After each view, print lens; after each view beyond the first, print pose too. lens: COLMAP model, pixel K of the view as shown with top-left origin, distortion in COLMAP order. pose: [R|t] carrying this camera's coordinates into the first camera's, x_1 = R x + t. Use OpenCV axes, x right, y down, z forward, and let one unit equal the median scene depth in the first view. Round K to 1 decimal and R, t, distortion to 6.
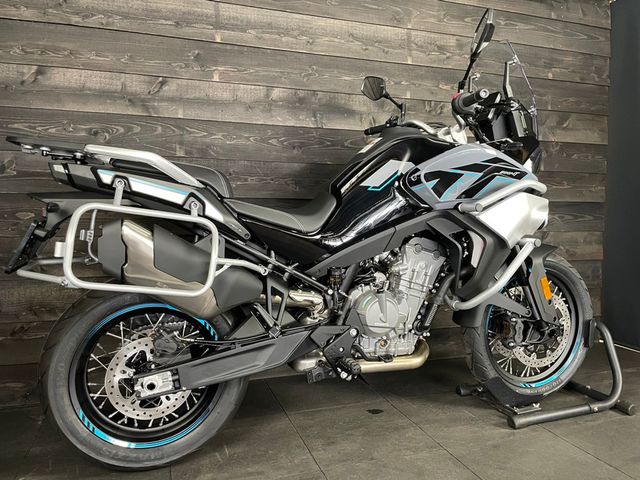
lens RADIAL K [[486.7, 0, 326.4], [0, 486.7, 238.3], [0, 0, 1]] dist [0.093018, -0.124412]
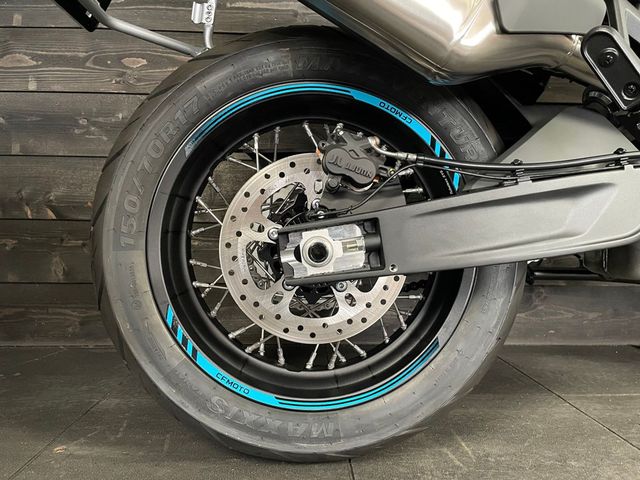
lens RADIAL K [[486.7, 0, 326.4], [0, 486.7, 238.3], [0, 0, 1]] dist [0.093018, -0.124412]
pose [[0.960855, 0.008596, -0.276919, -0.174786], [-0.019600, 0.999123, -0.036995, 0.224528], [0.276358, 0.040975, 0.960181, 0.453252]]
